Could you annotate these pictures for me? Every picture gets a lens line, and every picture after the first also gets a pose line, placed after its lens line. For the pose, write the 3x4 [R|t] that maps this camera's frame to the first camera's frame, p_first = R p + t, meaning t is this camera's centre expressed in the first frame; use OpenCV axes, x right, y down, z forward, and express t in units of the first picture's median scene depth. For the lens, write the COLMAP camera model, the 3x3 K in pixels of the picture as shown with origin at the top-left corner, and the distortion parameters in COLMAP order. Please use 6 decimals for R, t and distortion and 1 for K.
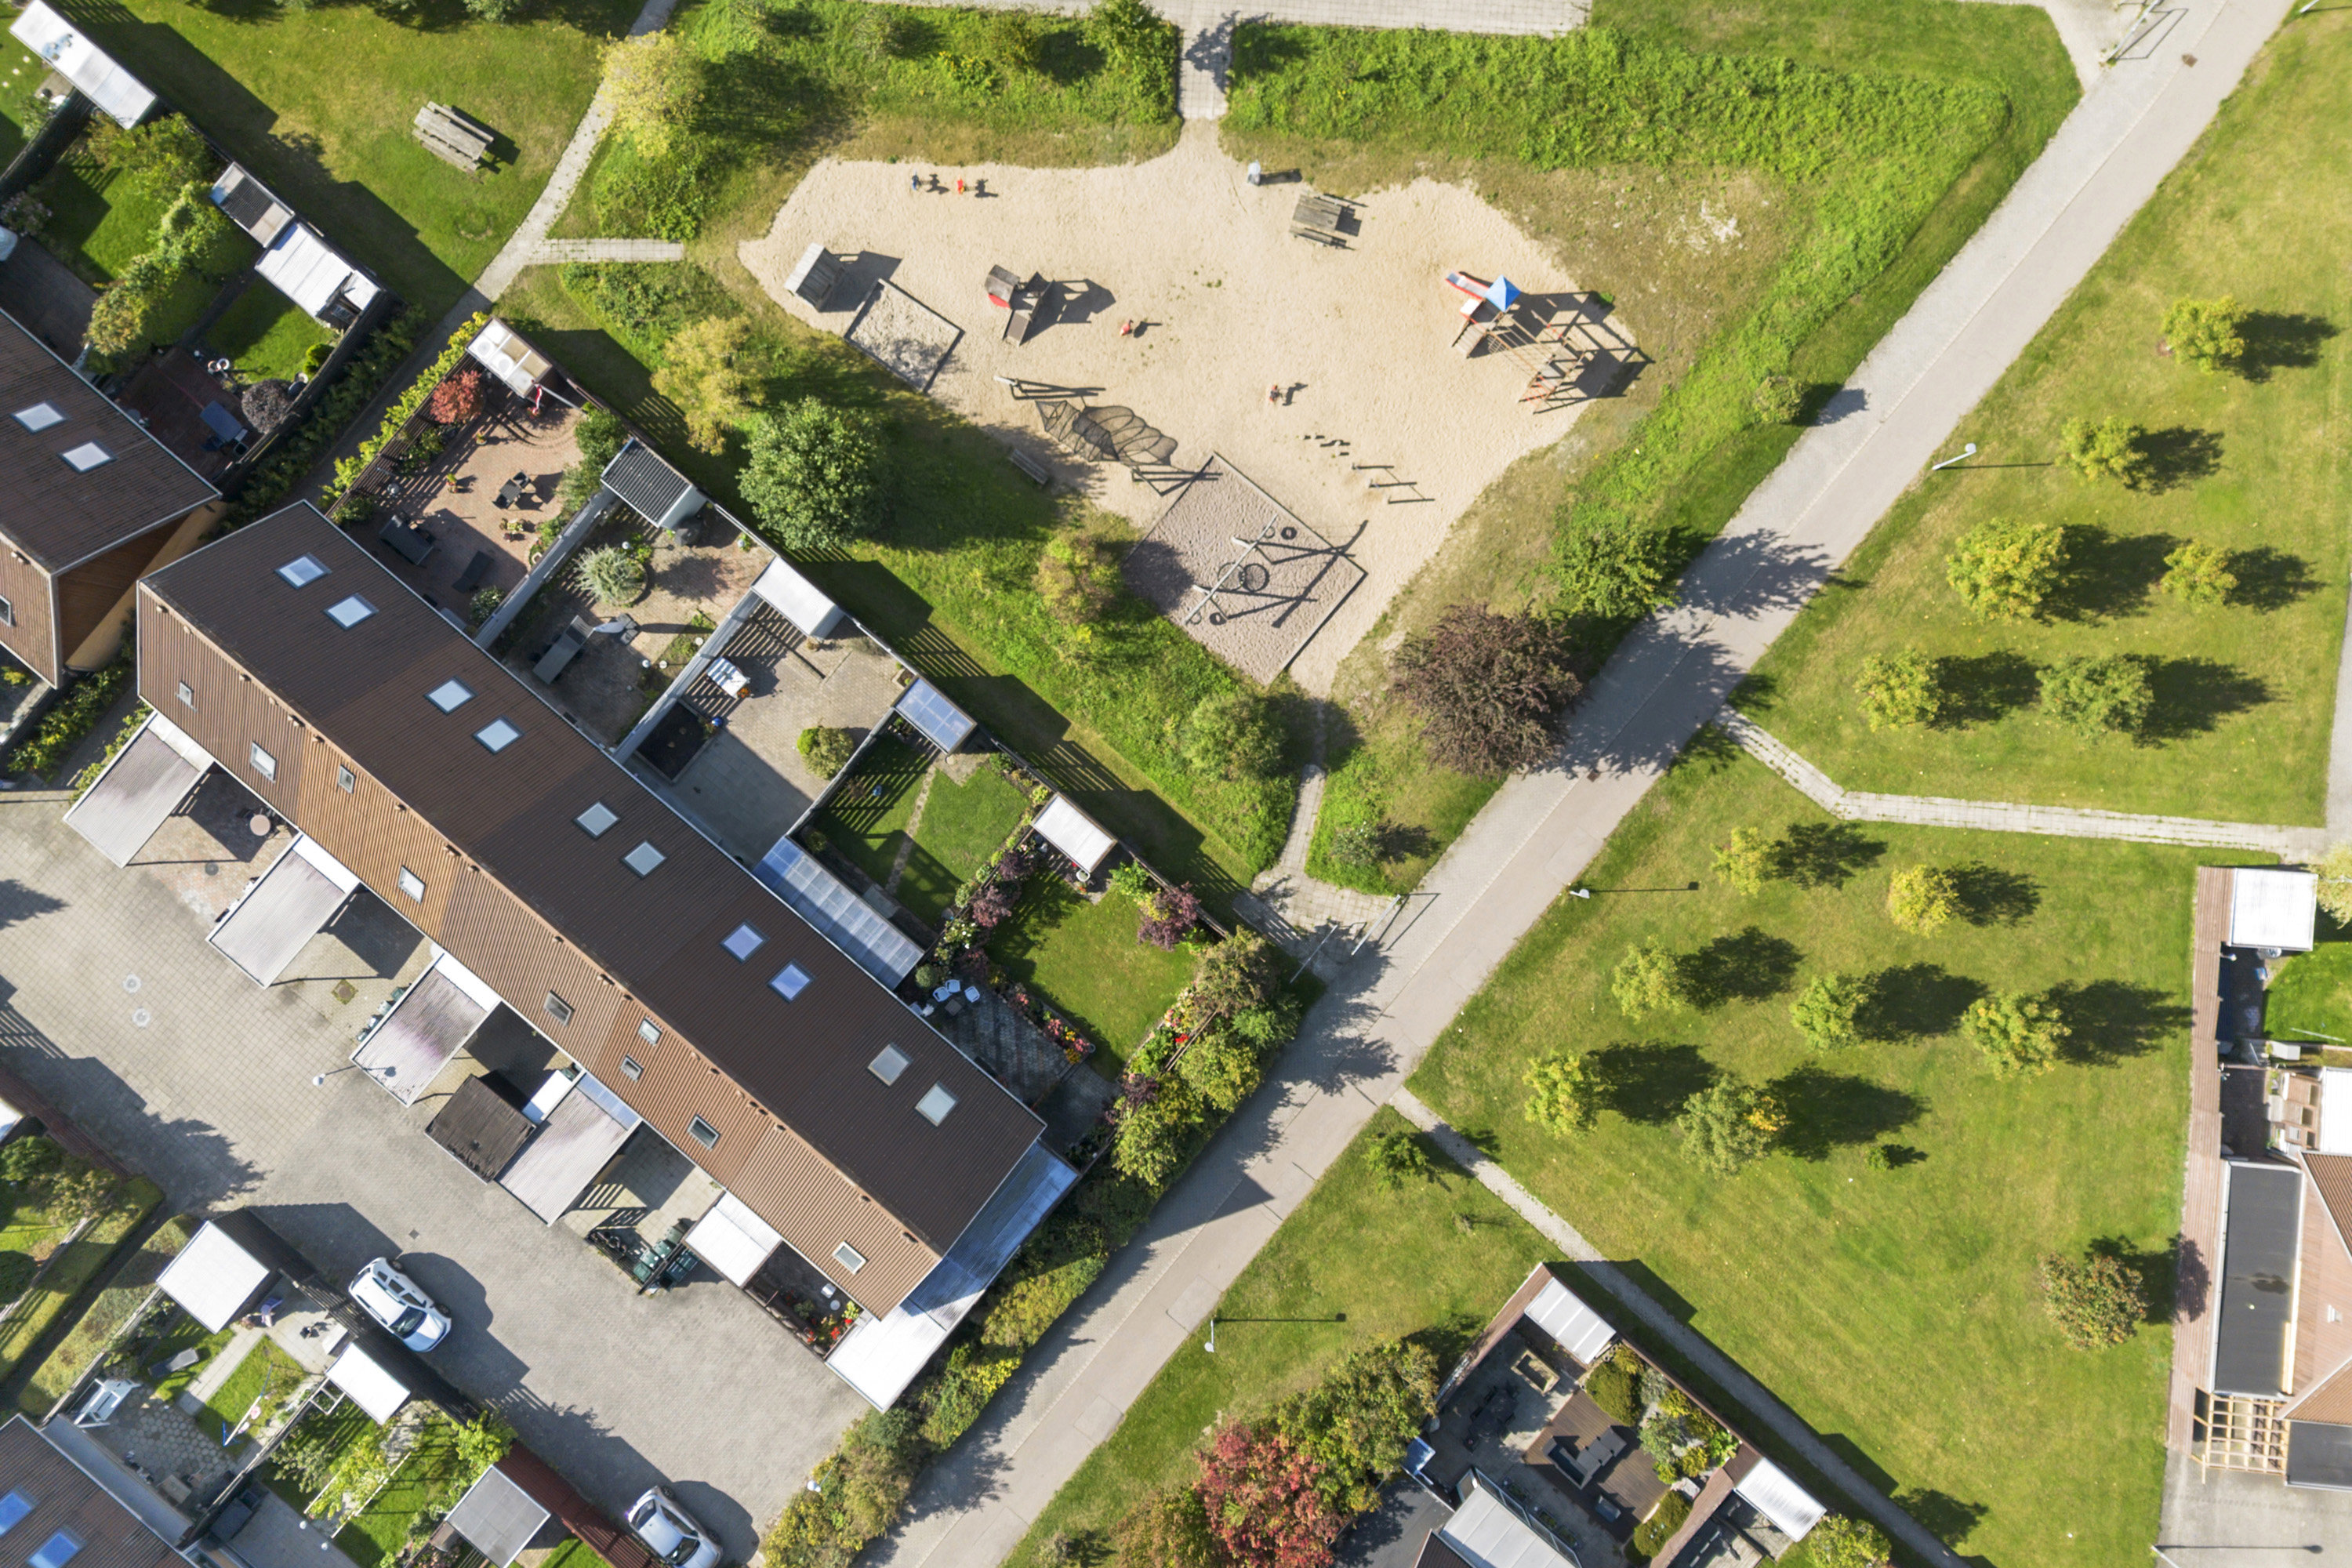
lens RADIAL K [[1588.0, 0, 1176.0], [0, 1588.0, 784.0], [0, 0, 1]] dist [0.043135, -0.026322]
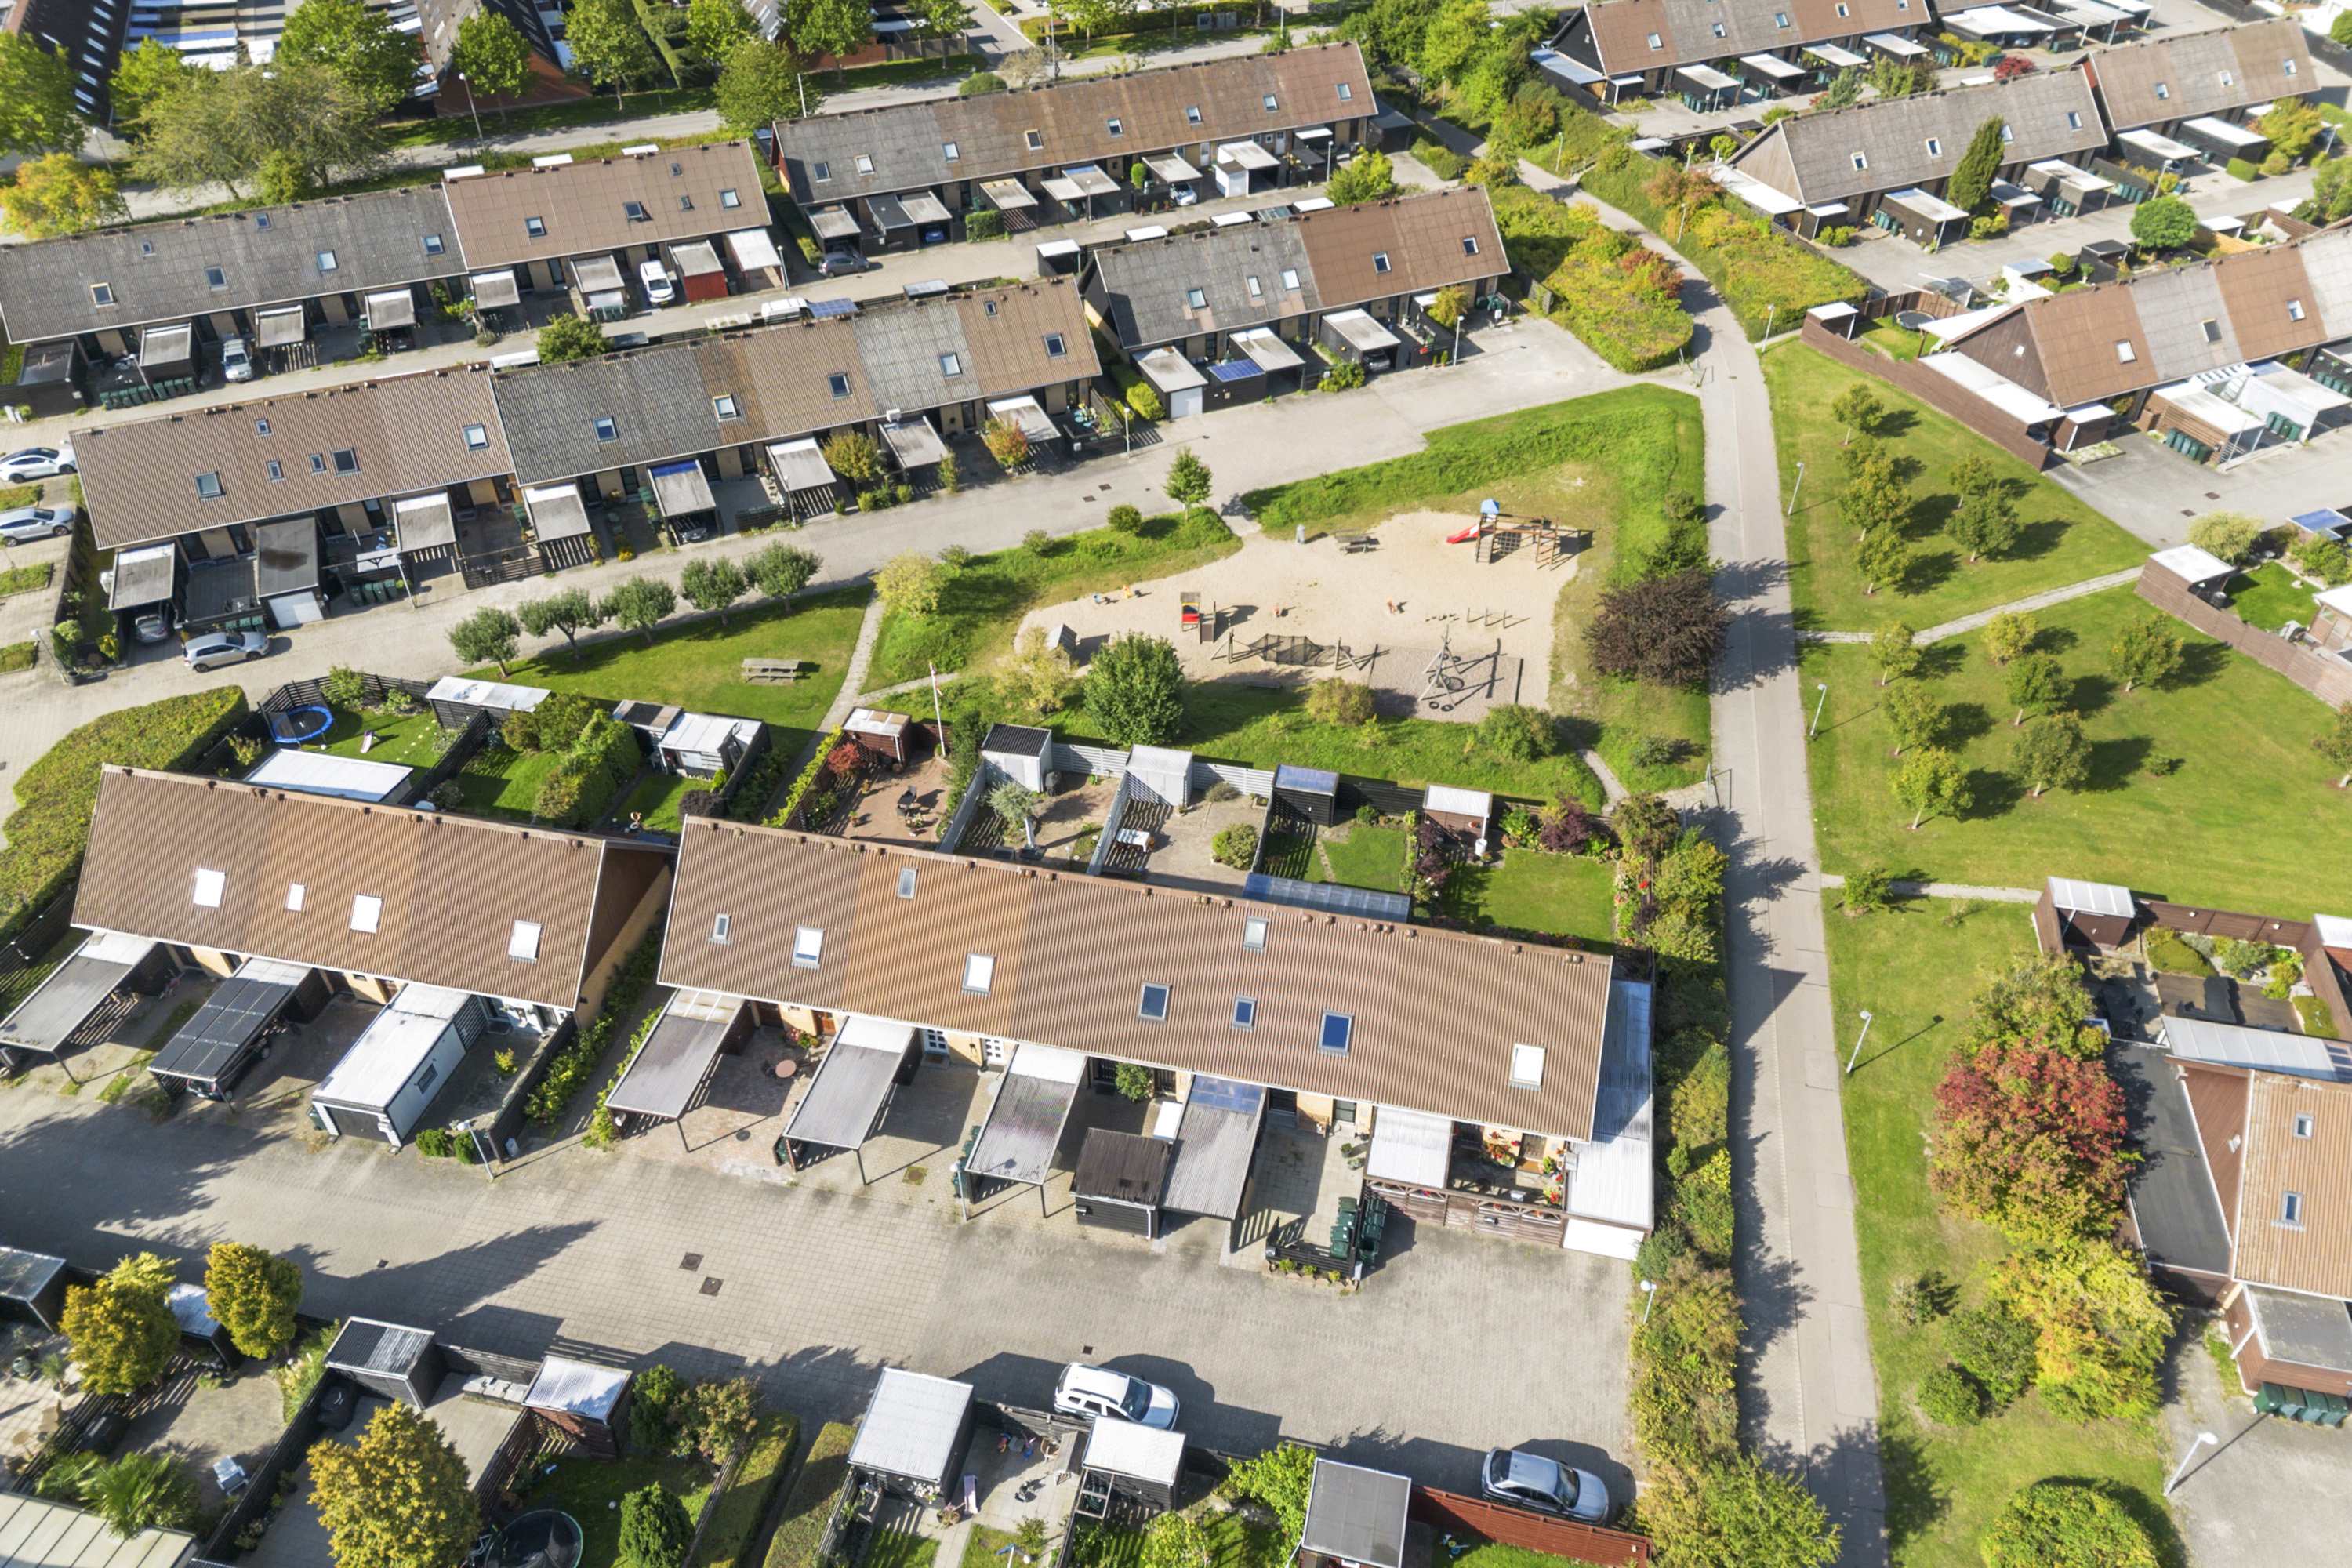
lens RADIAL K [[1605.4, 0, 1176.0], [0, 1605.4, 784.0], [0, 0, 1]] dist [0.106157, -0.109956]
pose [[0.890682, -0.290716, 0.349527, -0.659929], [0.454484, 0.588612, -0.668566, 0.721933], [-0.011373, 0.754334, 0.656392, 0.188155]]
